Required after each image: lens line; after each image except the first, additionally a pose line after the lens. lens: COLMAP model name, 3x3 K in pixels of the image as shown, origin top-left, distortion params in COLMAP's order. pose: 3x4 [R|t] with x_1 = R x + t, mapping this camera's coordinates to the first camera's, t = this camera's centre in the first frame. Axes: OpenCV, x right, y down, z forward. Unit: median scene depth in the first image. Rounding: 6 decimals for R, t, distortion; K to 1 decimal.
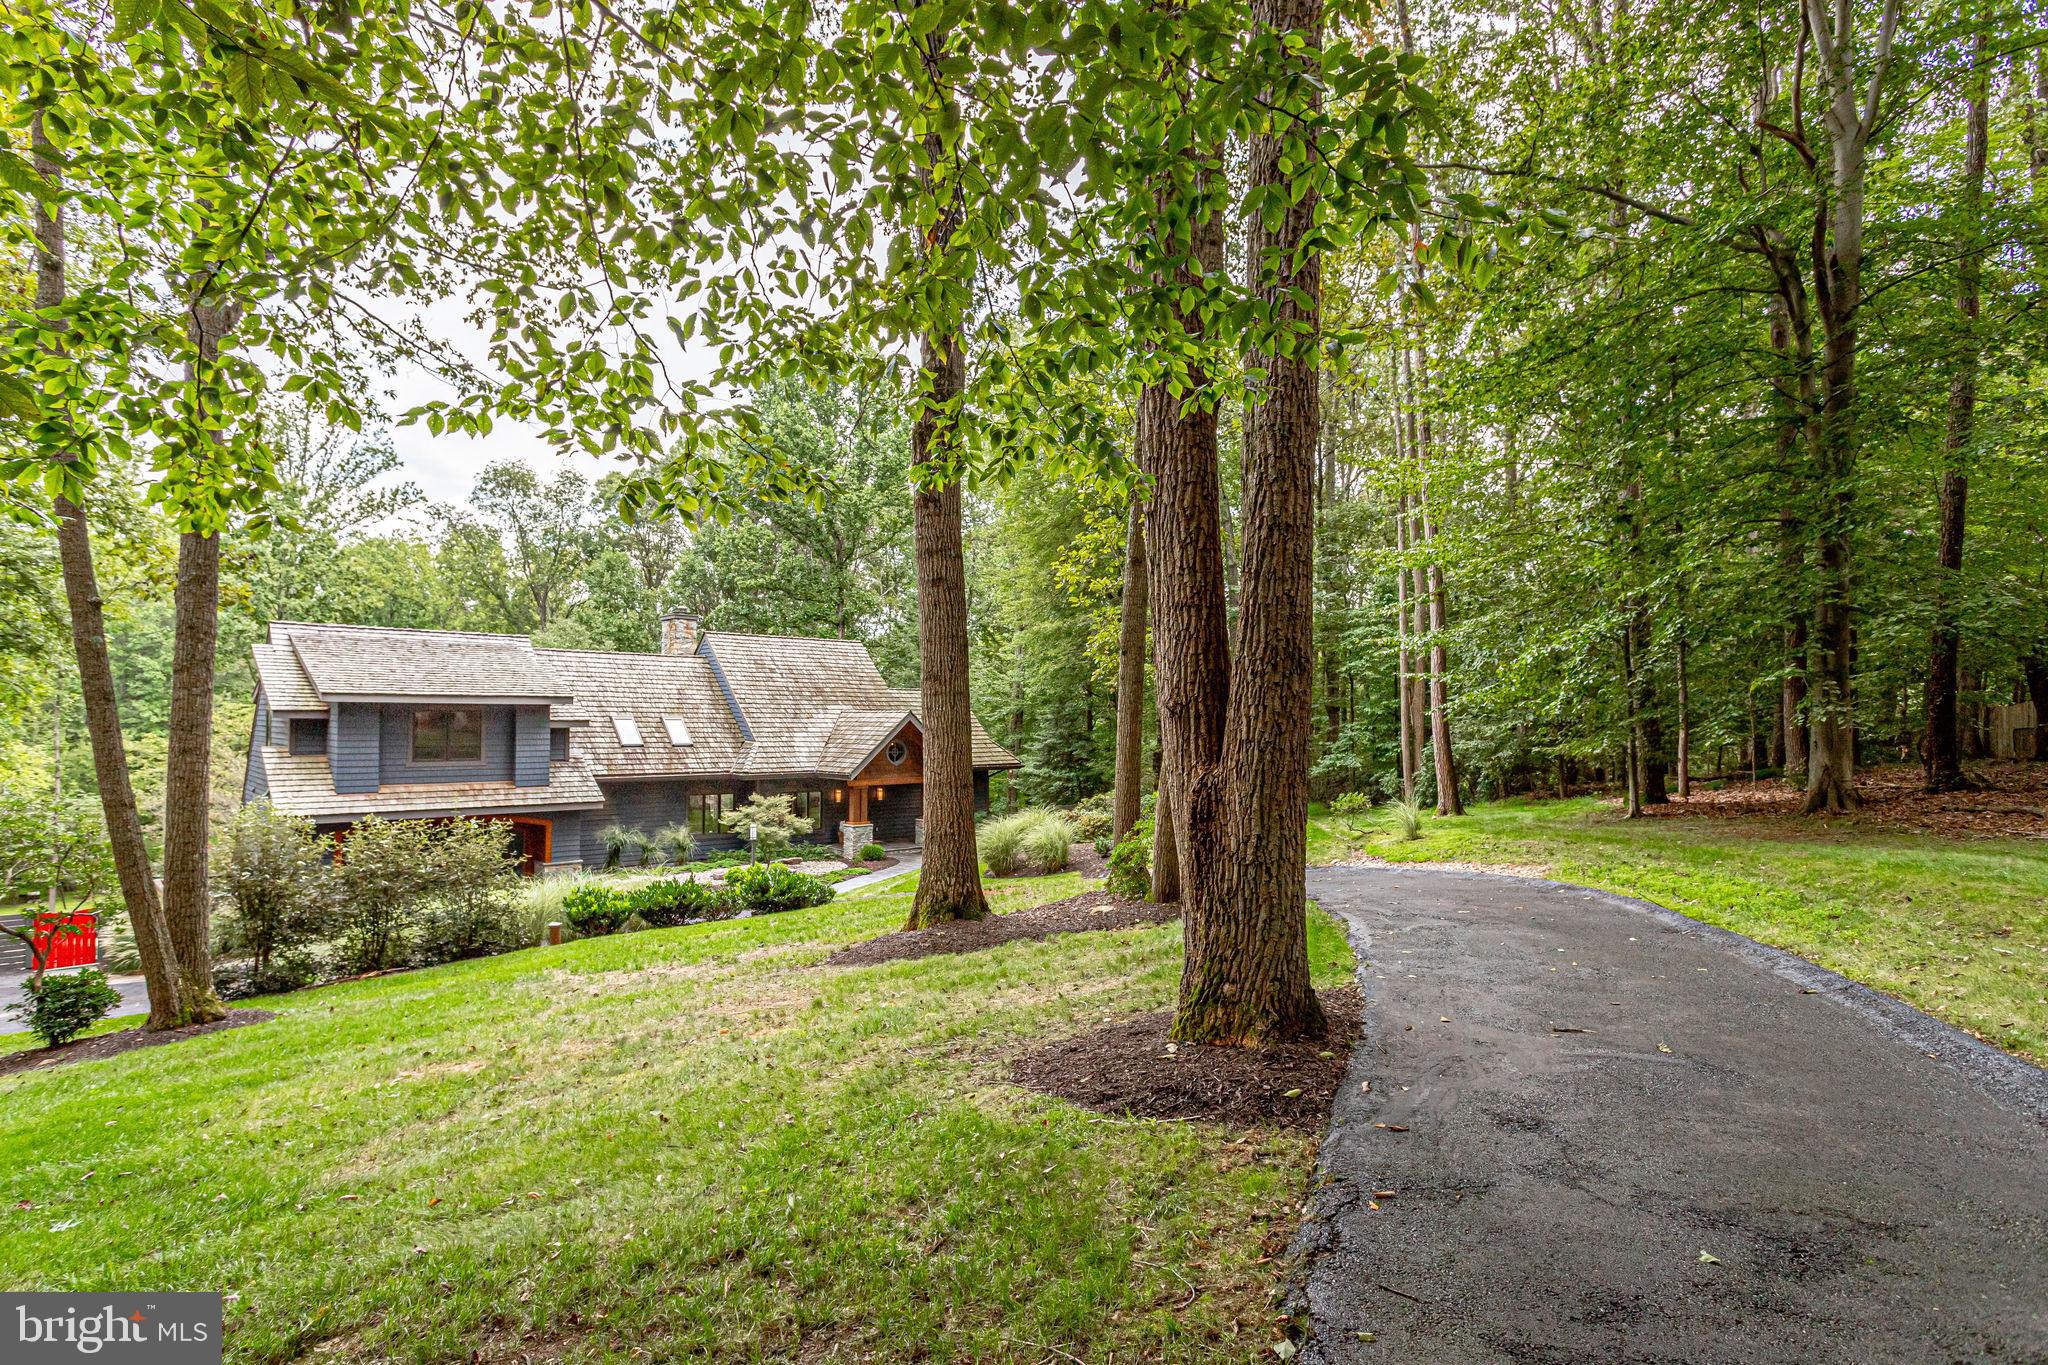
lens RADIAL K [[1035.8, 0, 1025.6], [0, 1035.8, 699.1], [0, 0, 1]] dist [0.008539, -0.007603]
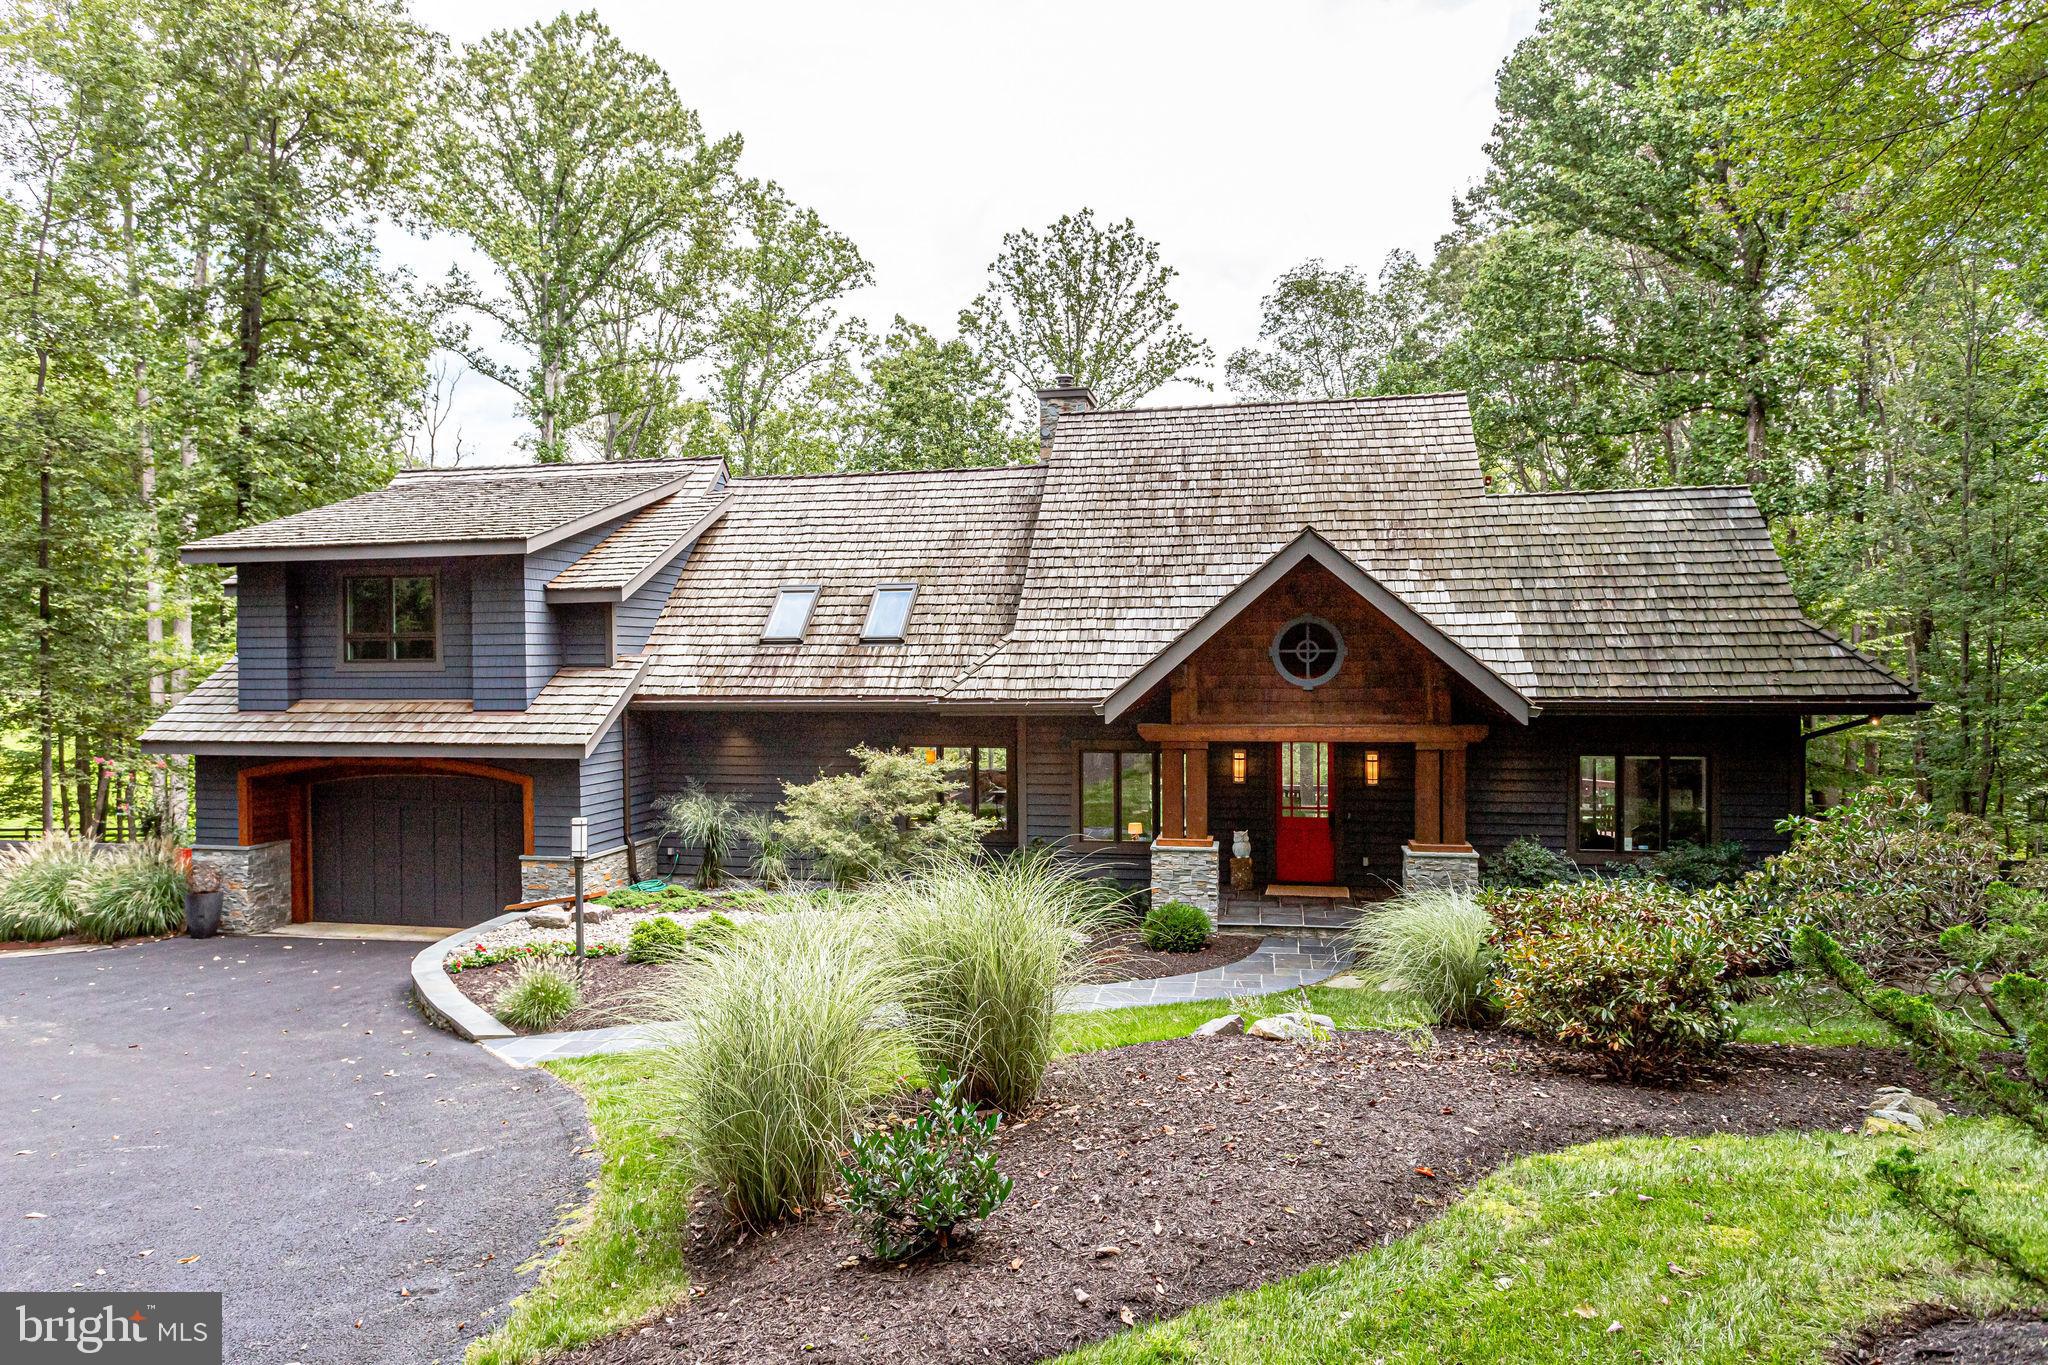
lens RADIAL K [[1230.3, 0, 1038.8], [0, 1230.3, 678.8], [0, 0, 1]] dist [-0.006745, 0.002439]
pose [[0.565371, 0.002433, -0.824833, 0.191458], [0.029919, 0.999277, 0.023456, 0.053399], [0.824294, -0.037939, 0.564889, 0.765884]]
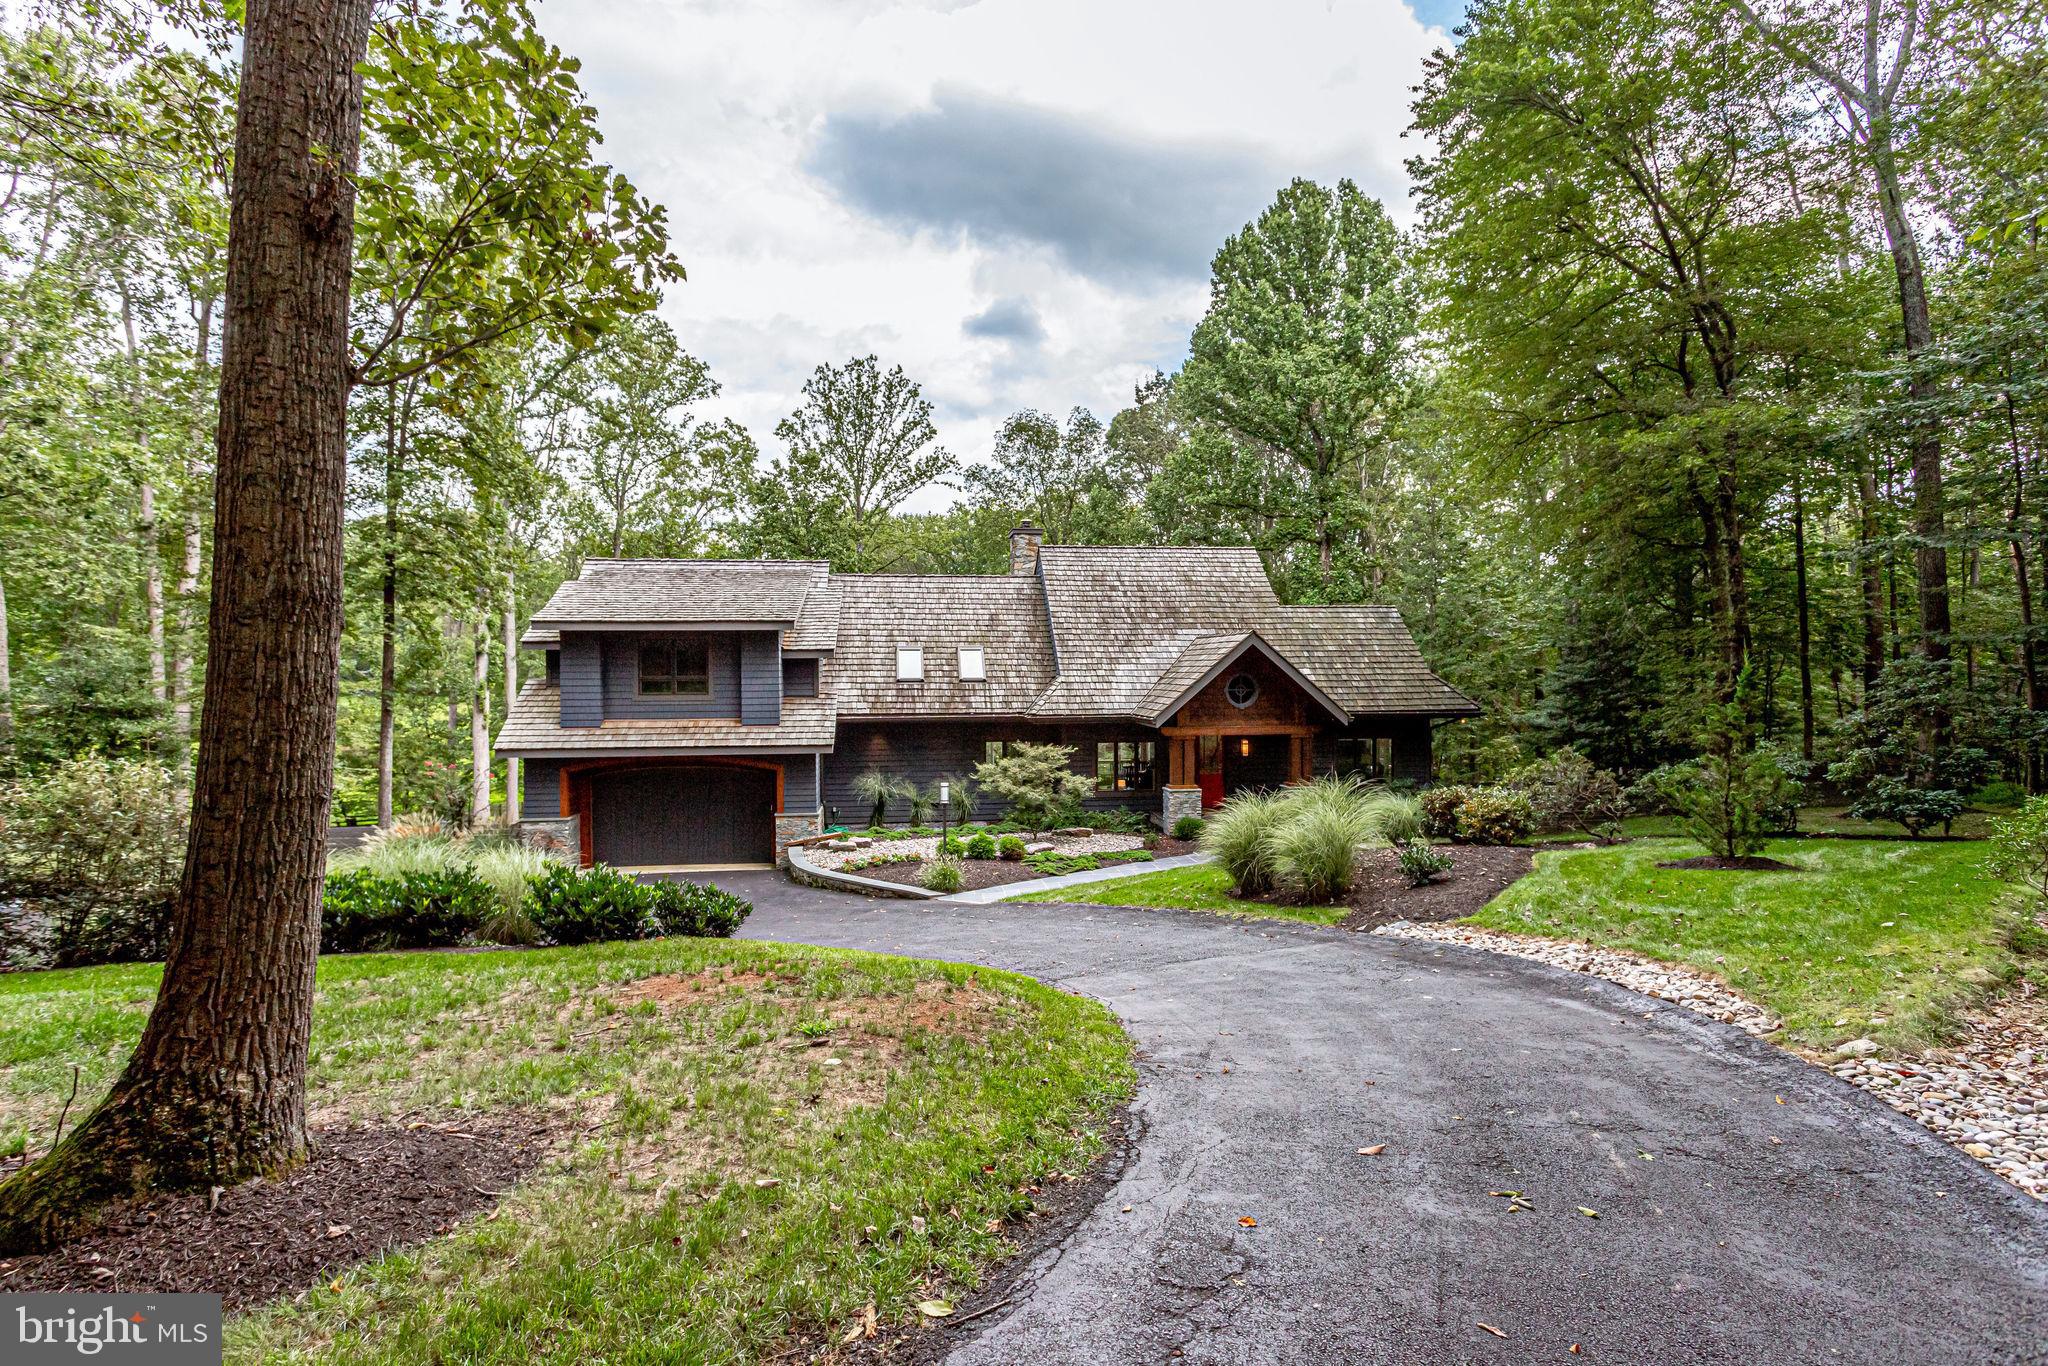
lens RADIAL K [[992.8, 0, 1023.9], [0, 992.8, 674.3], [0, 0, 1]] dist [0.014819, -0.000321]
pose [[0.814790, -0.005675, -0.579729, 0.168960], [0.021547, 0.999558, 0.020500, 0.025510], [0.579356, -0.029195, 0.814552, 0.393193]]
